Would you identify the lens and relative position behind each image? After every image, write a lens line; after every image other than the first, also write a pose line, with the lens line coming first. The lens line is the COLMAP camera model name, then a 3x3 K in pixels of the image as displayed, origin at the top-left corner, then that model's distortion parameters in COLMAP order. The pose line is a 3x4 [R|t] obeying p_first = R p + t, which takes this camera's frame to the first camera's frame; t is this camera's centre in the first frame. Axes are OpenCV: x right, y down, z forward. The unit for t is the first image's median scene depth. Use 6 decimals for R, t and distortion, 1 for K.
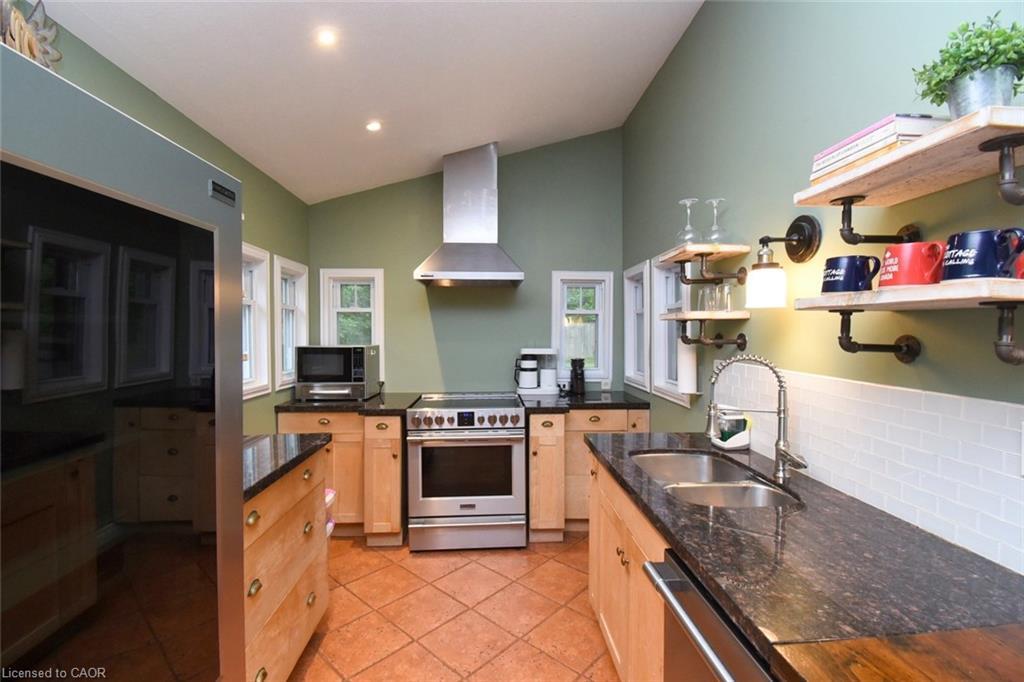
lens RADIAL K [[450.9, 0, 509.6], [0, 450.9, 341.1], [0, 0, 1]] dist [0.019795, -0.025689]
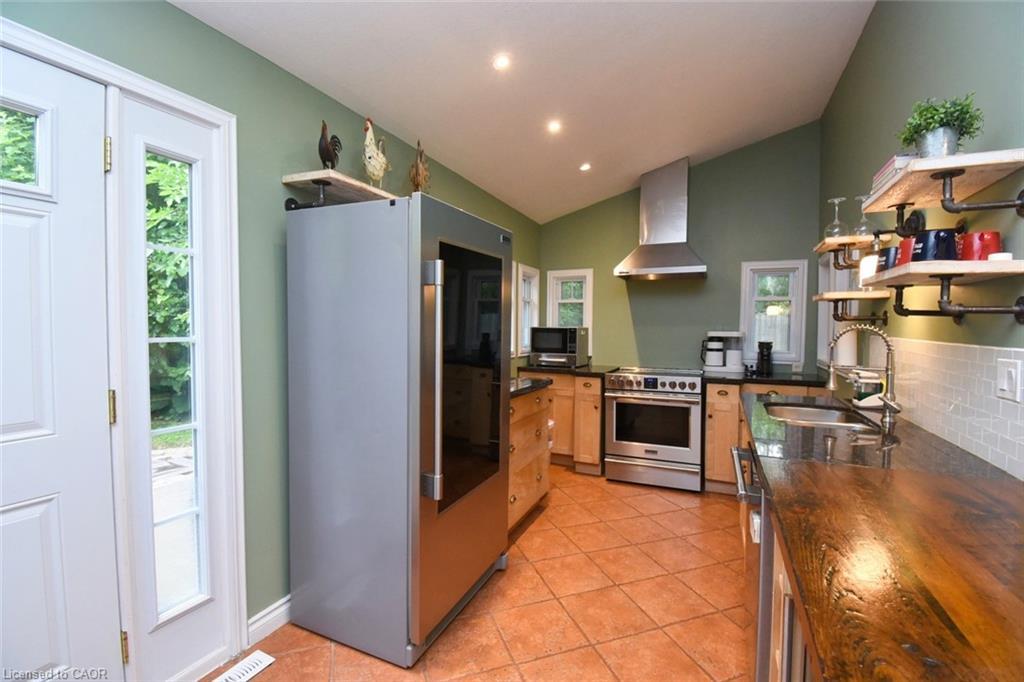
lens RADIAL K [[450.9, 0, 509.6], [0, 450.9, 341.1], [0, 0, 1]] dist [0.019795, -0.025689]
pose [[0.888087, 0.021719, -0.459162, 0.132355], [-0.017494, 0.999756, 0.013454, 0.042817], [0.459342, -0.003916, 0.888251, -0.319788]]
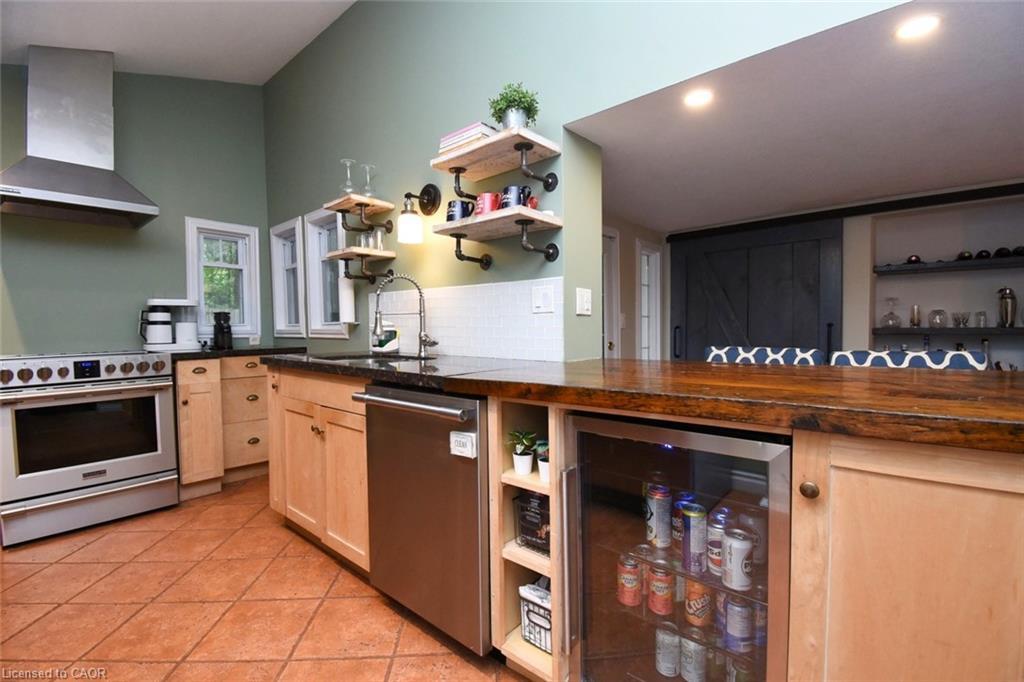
lens RADIAL K [[450.9, 0, 509.6], [0, 450.9, 341.1], [0, 0, 1]] dist [0.019795, -0.025689]
pose [[0.693320, -0.030304, 0.719992, -0.150852], [0.027532, 0.999500, 0.015555, 0.128472], [-0.720104, 0.009038, 0.693808, -0.133383]]
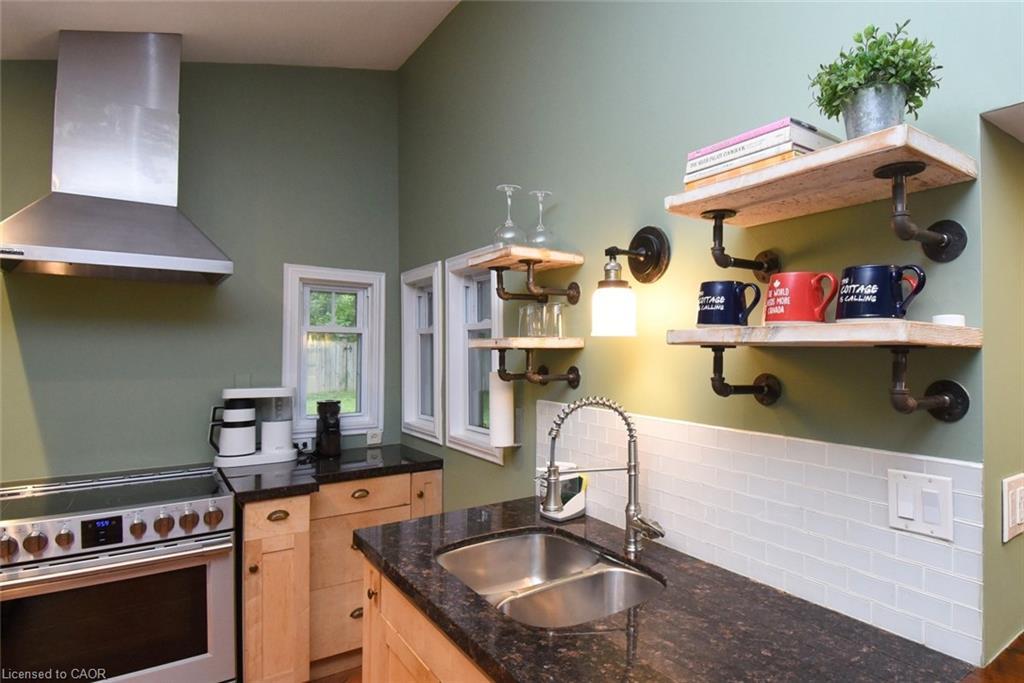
lens RADIAL K [[570.4, 0, 612.3], [0, 570.4, 342.5], [0, 0, 1]] dist [0.023725, -0.029229]
pose [[0.804861, 0.009079, 0.593394, -0.014026], [0.012695, 0.999391, -0.032509, -0.017490], [-0.593328, 0.033699, 0.804255, 0.112410]]
